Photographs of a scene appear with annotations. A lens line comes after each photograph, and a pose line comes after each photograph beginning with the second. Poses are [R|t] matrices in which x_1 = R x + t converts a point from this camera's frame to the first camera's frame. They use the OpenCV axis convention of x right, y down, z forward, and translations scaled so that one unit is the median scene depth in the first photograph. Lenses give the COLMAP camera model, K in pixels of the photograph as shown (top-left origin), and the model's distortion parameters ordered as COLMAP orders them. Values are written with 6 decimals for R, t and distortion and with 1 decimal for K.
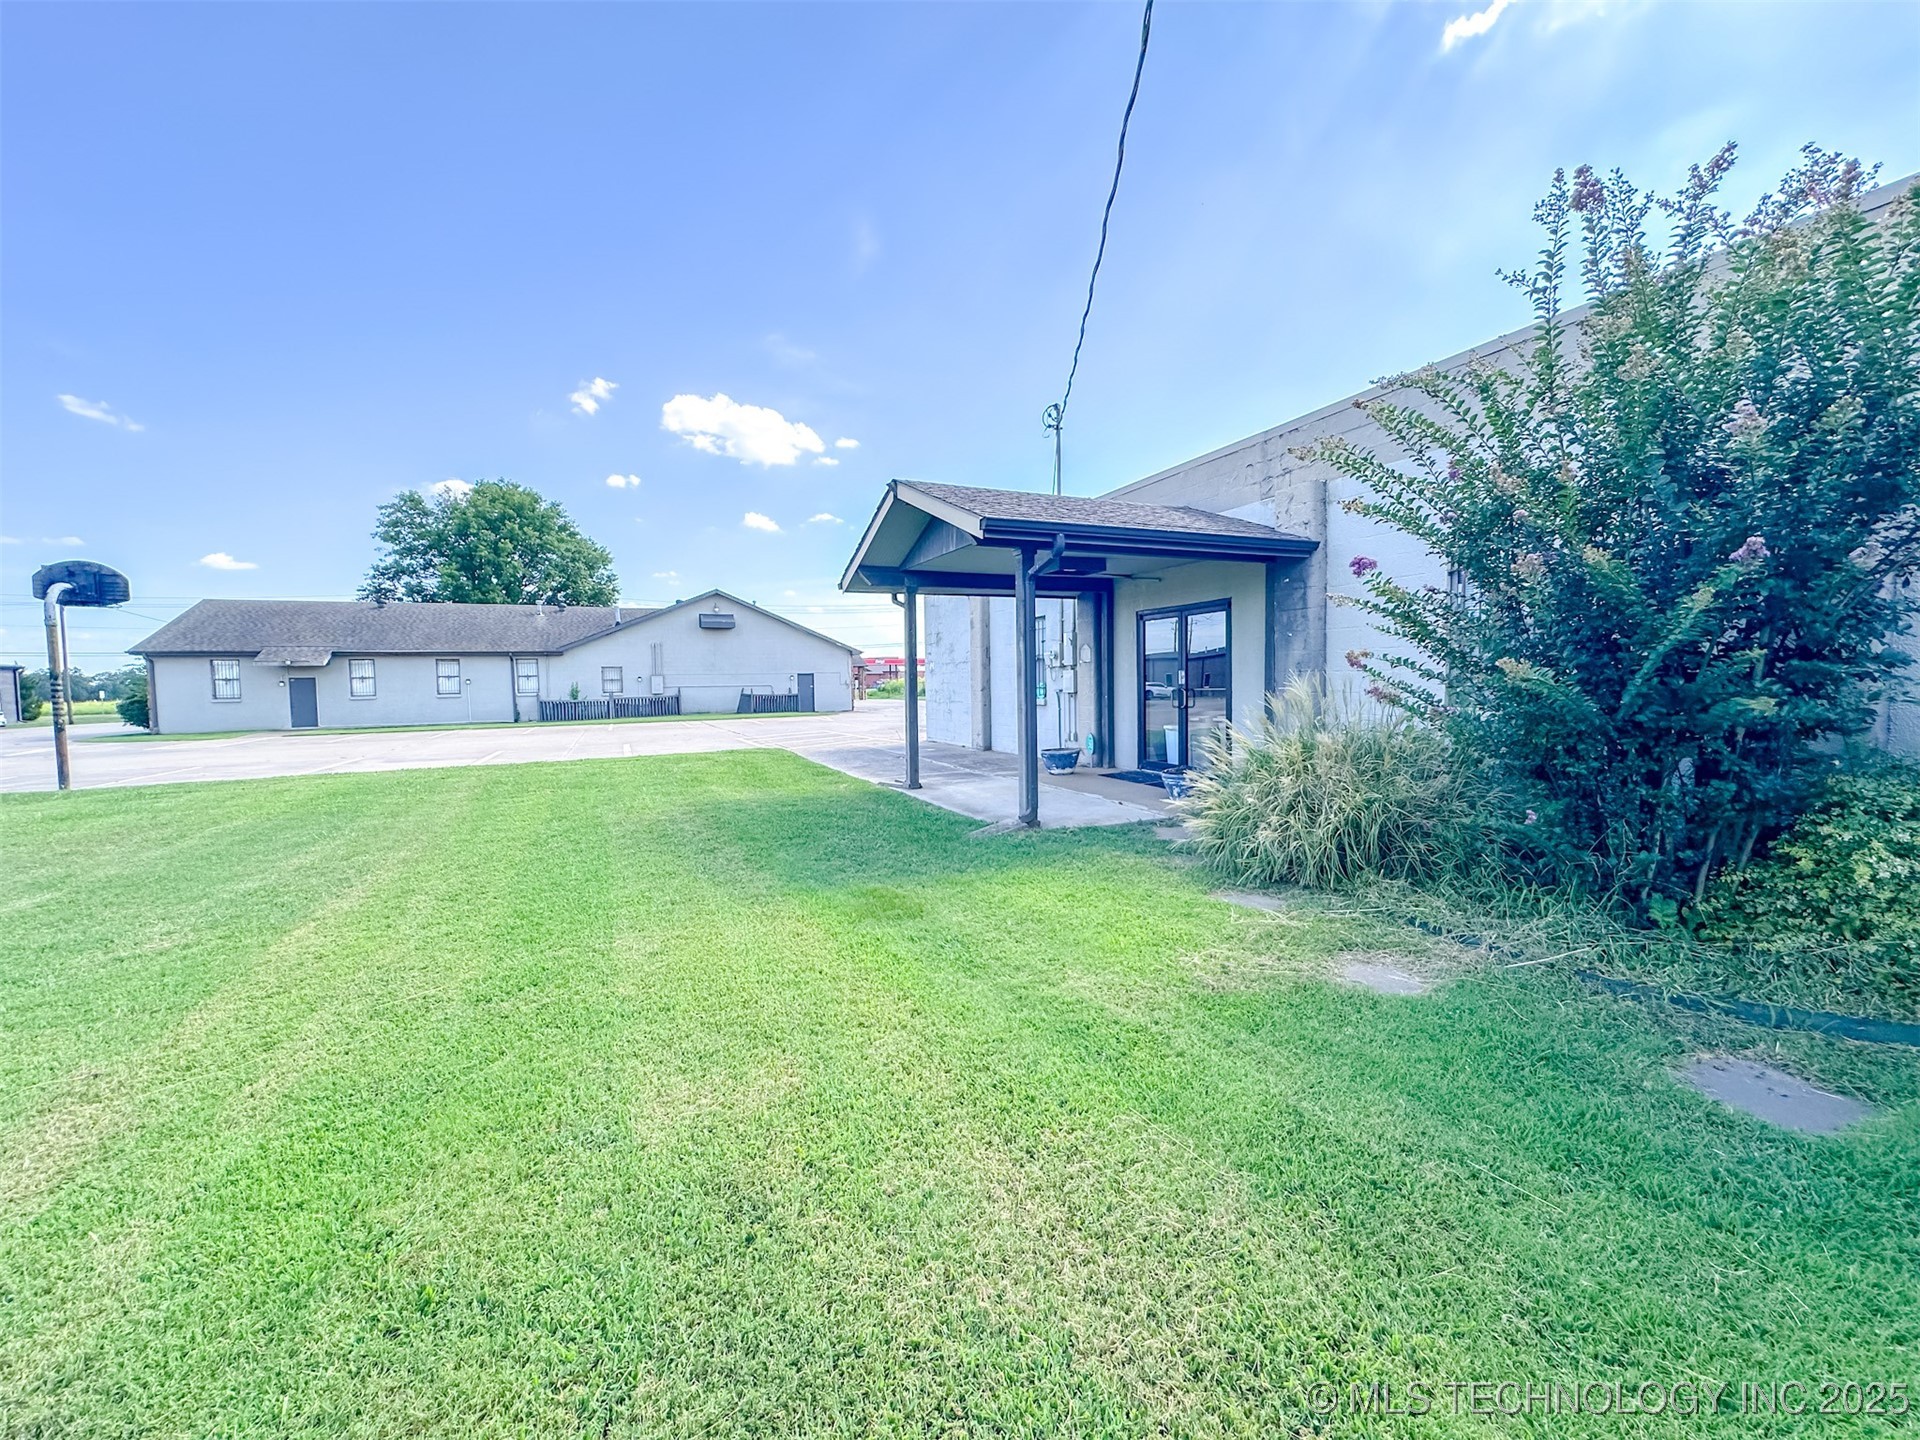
lens RADIAL K [[769.9, 0, 960.0], [0, 769.9, 720.0], [0, 0, 1]] dist [-0.005778, 0.000020]
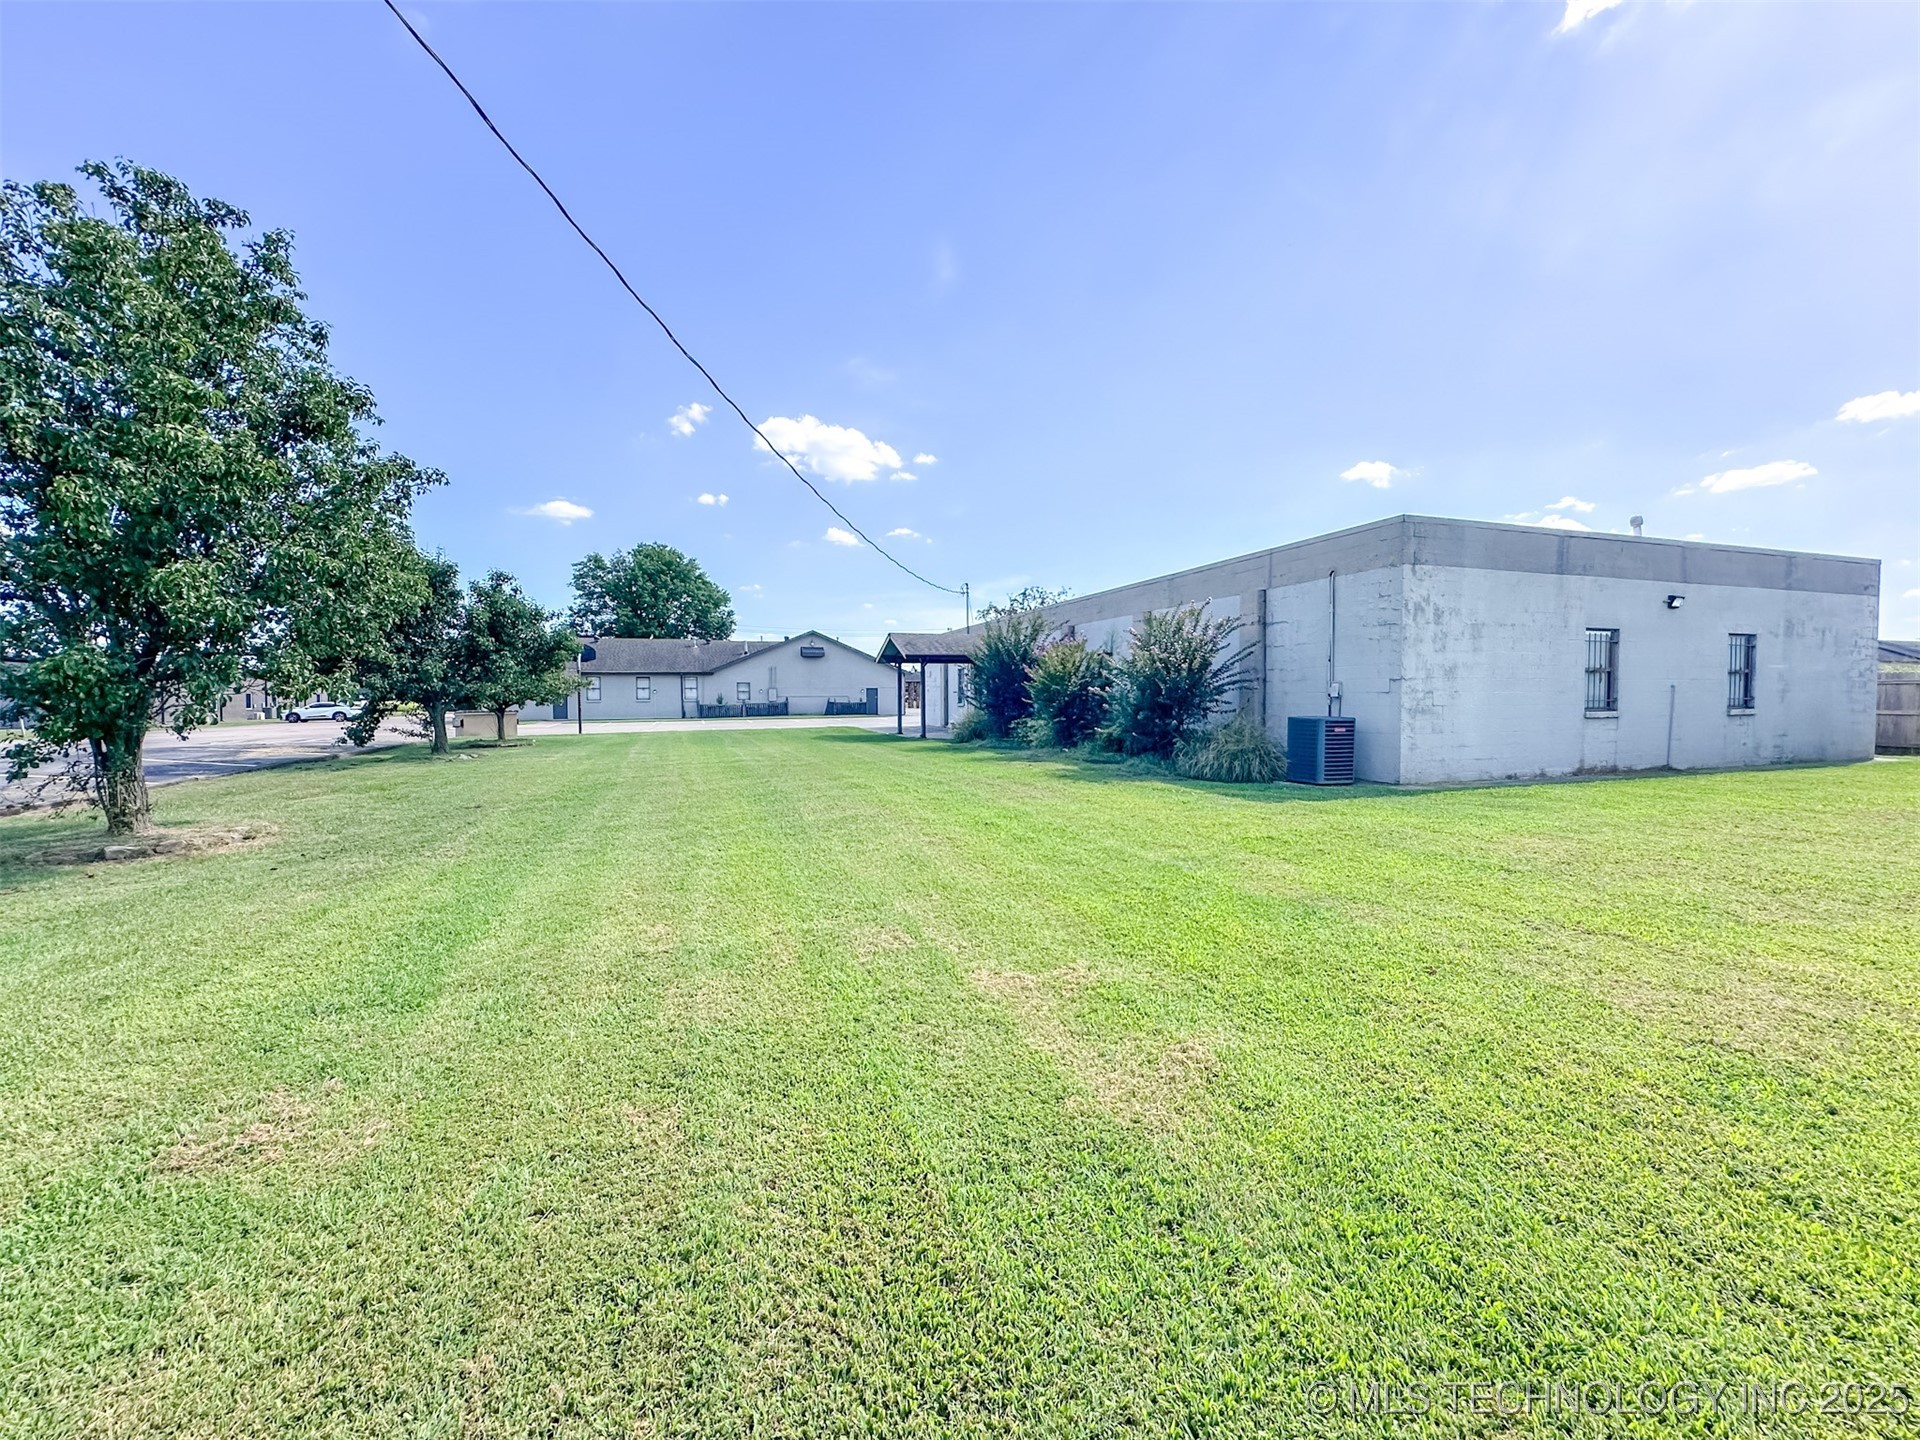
lens RADIAL K [[769.9, 0, 960.0], [0, 769.9, 720.0], [0, 0, 1]] dist [-0.005778, 0.000020]
pose [[0.995330, 0.013512, -0.095577, 0.107174], [-0.014951, 0.999785, -0.014361, 0.018279], [0.095362, 0.015723, 0.995318, -0.437135]]
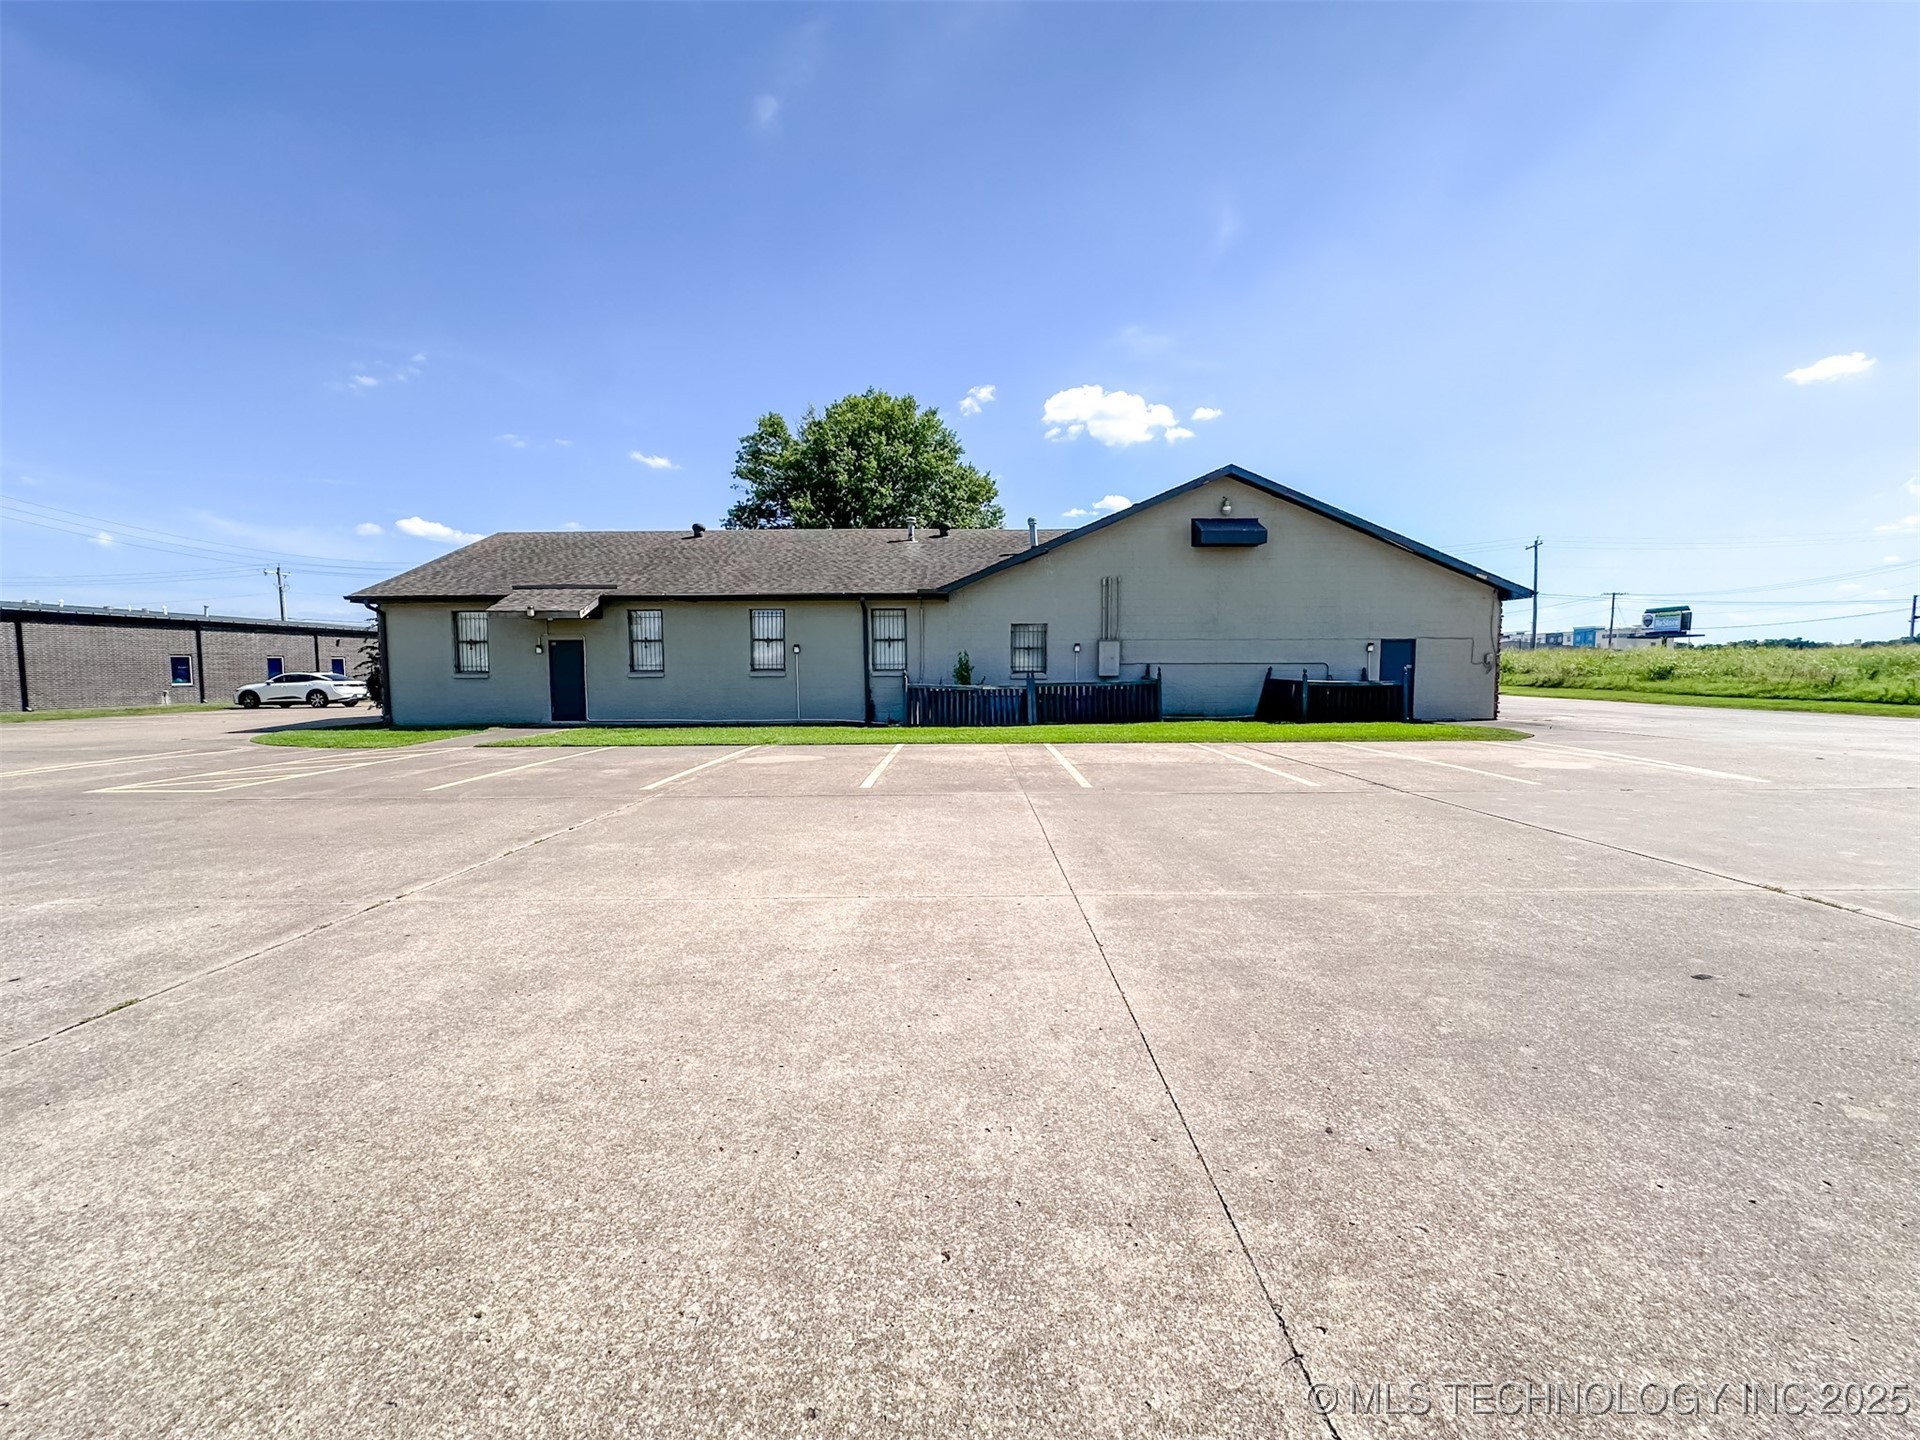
lens RADIAL K [[762.5, 0, 962.0], [0, 762.5, 700.5], [0, 0, 1]] dist [-0.002411, -0.000037]
pose [[0.899881, 0.029357, -0.435146, -0.258241], [-0.030349, 0.999528, 0.004670, -0.016289], [0.435078, 0.009004, 0.900348, 0.495570]]
